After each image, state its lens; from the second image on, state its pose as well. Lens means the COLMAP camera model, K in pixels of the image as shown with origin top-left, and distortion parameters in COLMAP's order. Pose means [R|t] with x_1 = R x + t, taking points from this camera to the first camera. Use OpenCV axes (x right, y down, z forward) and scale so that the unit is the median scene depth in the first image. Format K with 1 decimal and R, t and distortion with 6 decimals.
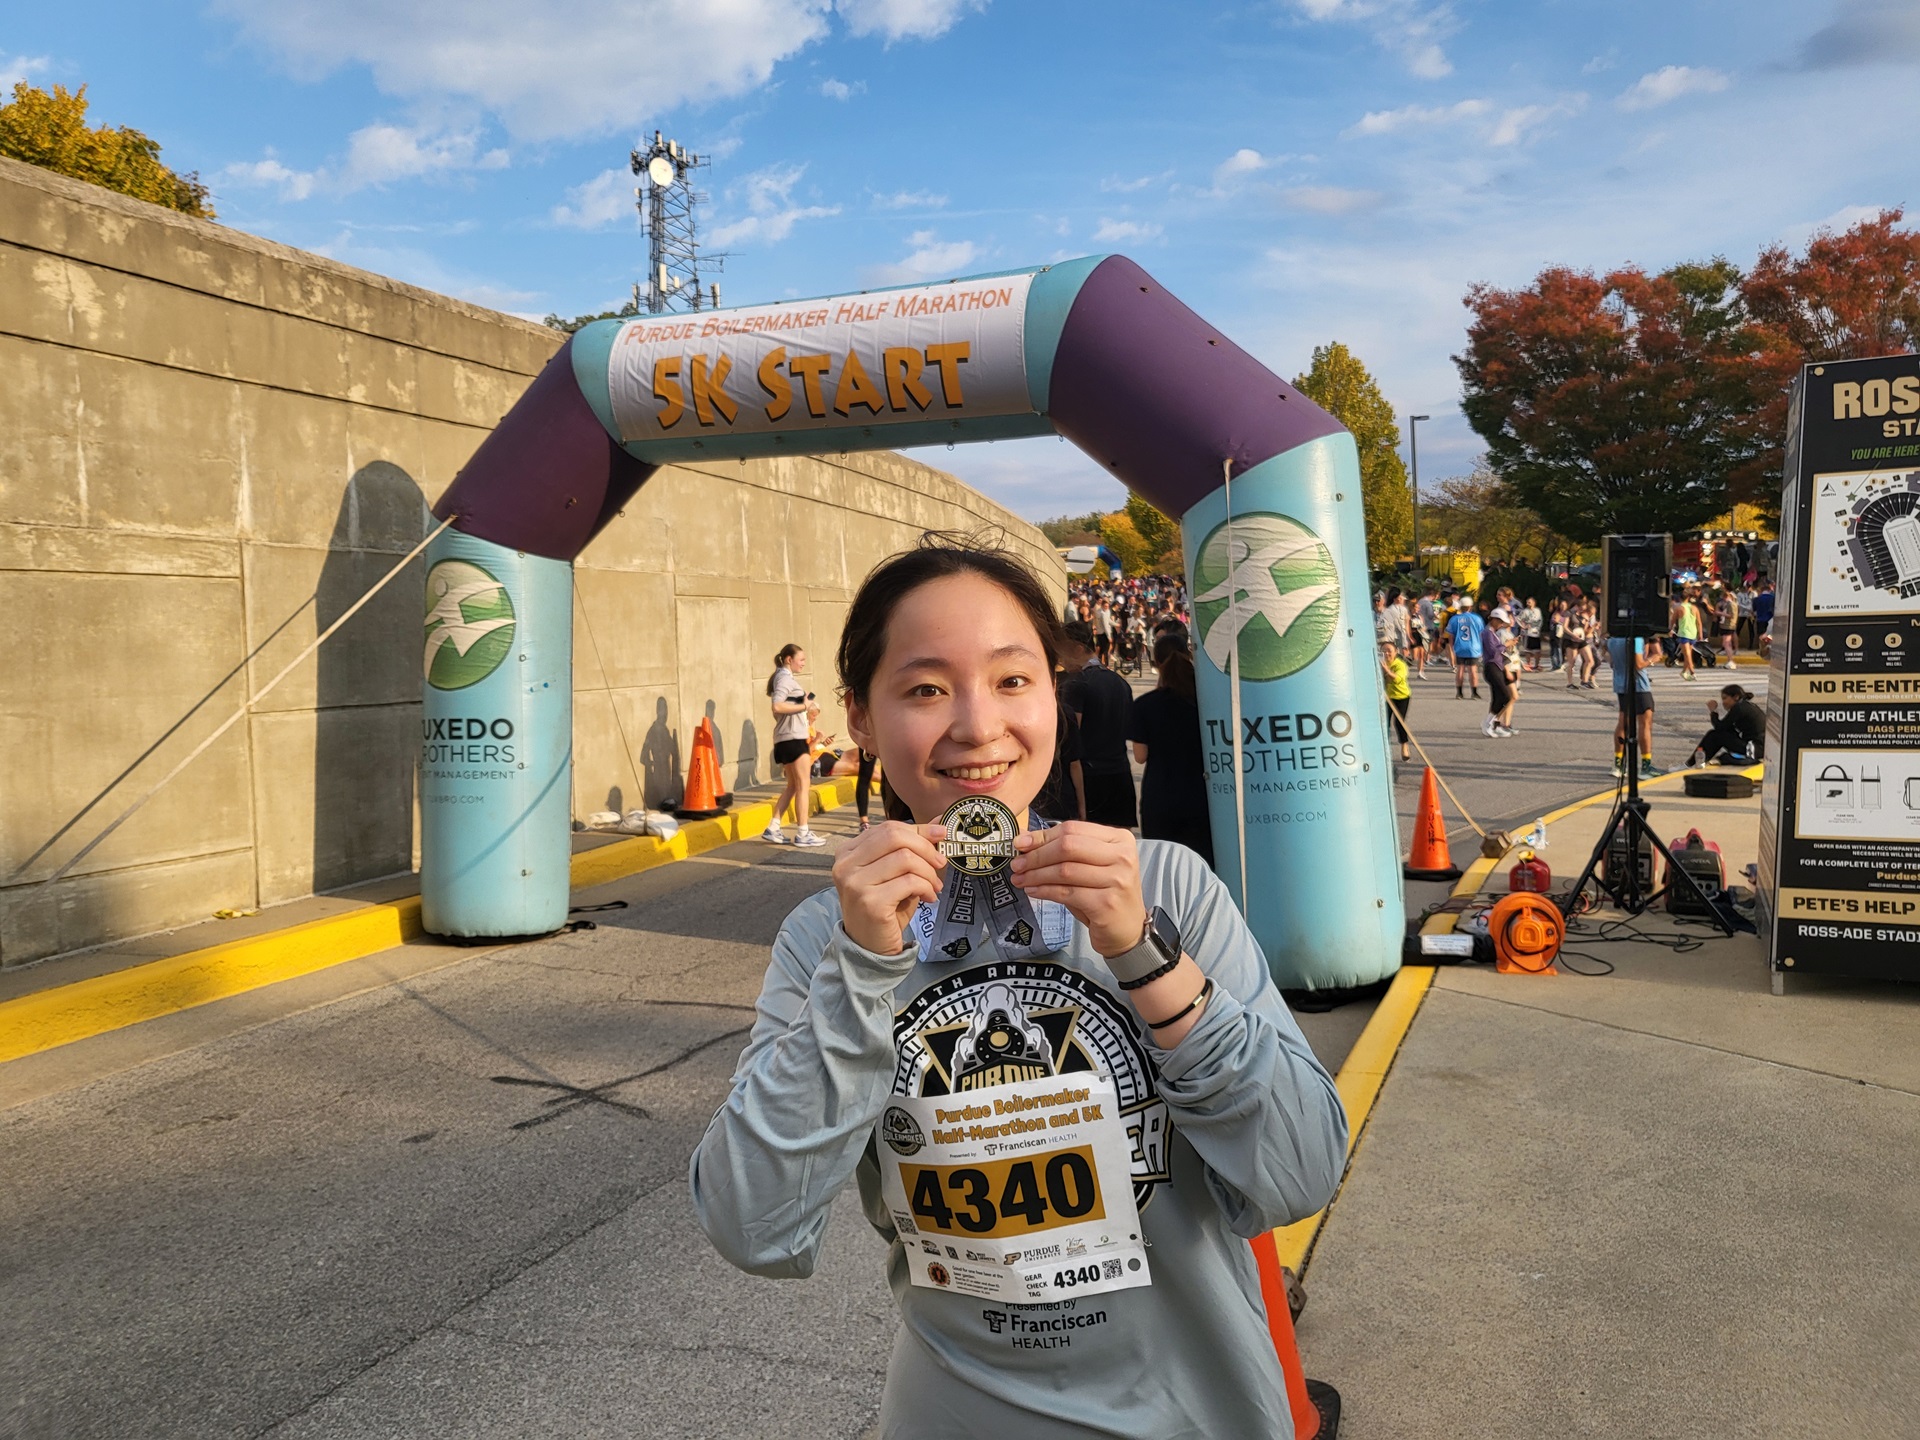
lens RADIAL K [[1393.5, 0, 960.0], [0, 1393.5, 720.0], [0, 0, 1]] dist [-0.016185, 0.002625]
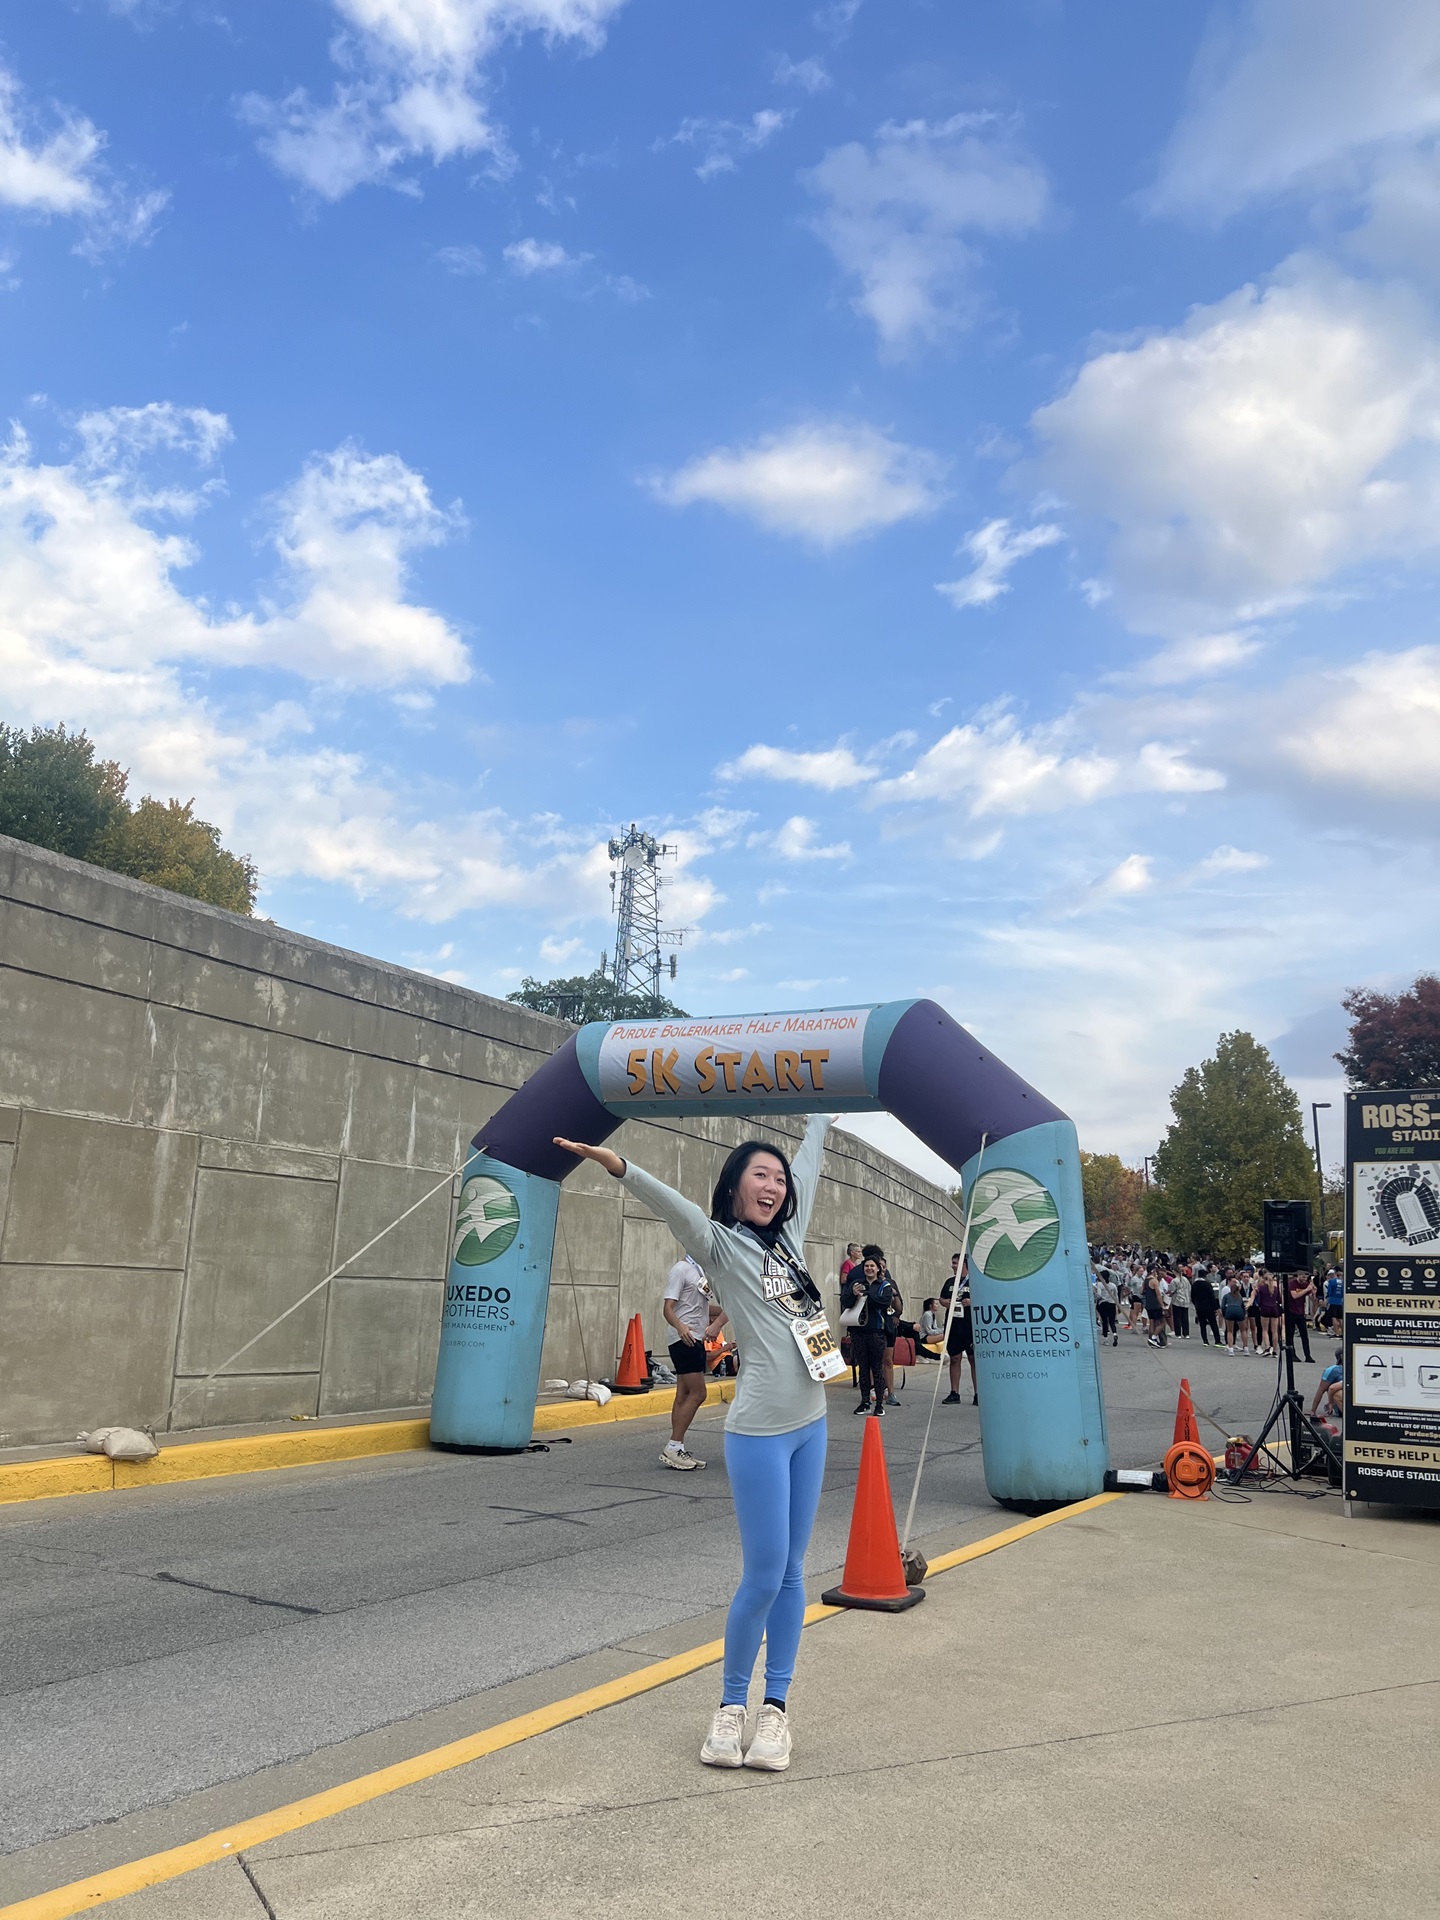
lens RADIAL K [[1480.7, 0, 720.0], [0, 1480.7, 960.0], [0, 0, 1]] dist [0.152074, -0.147750]
pose [[0.990358, 0.030833, -0.135055, 0.100224], [-0.068088, 0.957372, -0.280717, 0.099276], [0.120643, 0.287206, 0.950241, -0.581311]]
